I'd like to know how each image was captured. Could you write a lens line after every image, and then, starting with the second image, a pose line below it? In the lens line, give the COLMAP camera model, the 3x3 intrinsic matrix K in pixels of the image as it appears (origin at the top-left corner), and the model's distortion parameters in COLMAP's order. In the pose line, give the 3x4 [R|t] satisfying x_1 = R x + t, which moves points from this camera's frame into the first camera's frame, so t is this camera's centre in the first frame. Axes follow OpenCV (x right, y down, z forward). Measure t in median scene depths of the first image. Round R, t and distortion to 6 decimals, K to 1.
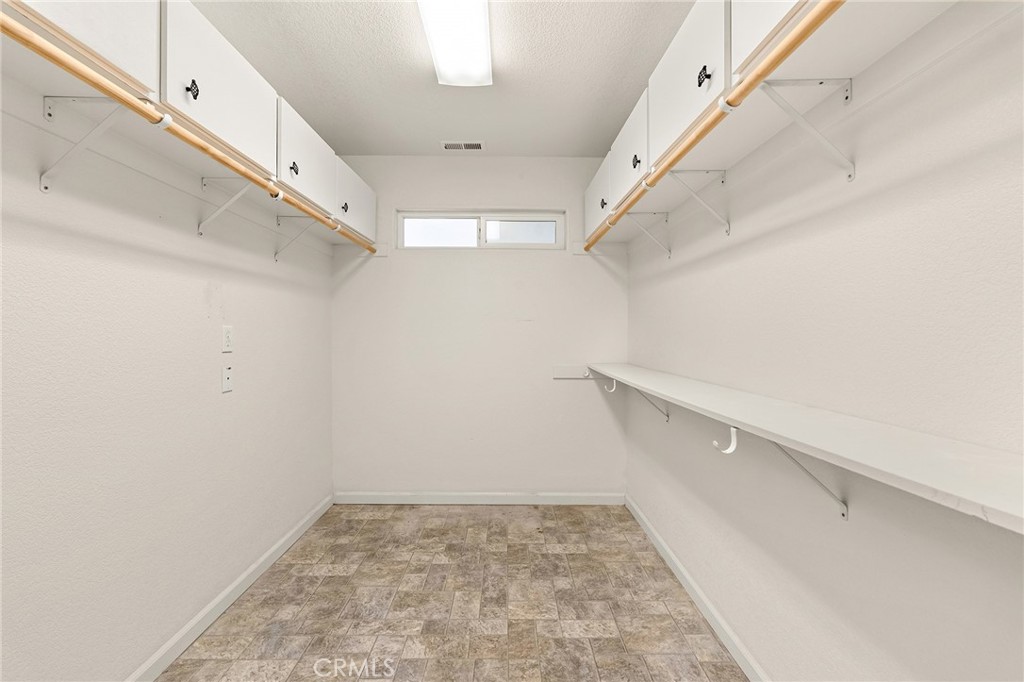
lens RADIAL K [[469.6, 0, 512.2], [0, 469.6, 338.2], [0, 0, 1]] dist [-0.000713, 0.000016]
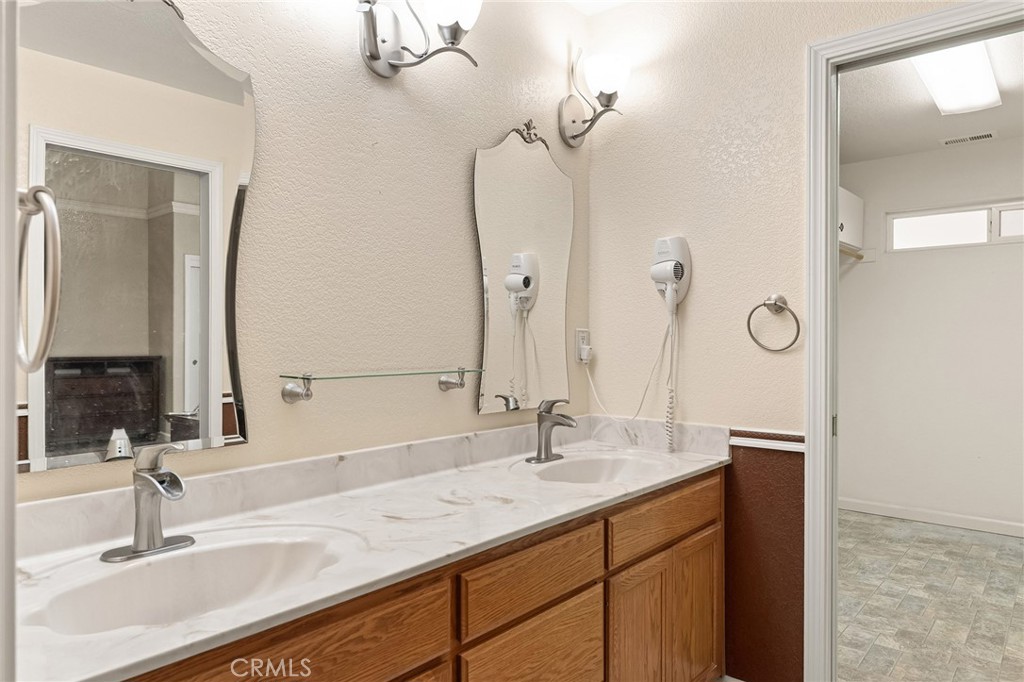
lens RADIAL K [[652.3, 0, 511.0], [0, 652.3, 349.9], [0, 0, 1]] dist [-0.005022, -0.003281]
pose [[0.753392, 0.003324, -0.657563, 0.068380], [-0.000531, 0.999990, 0.004447, 0.006582], [0.657572, -0.003001, 0.753386, -0.633623]]
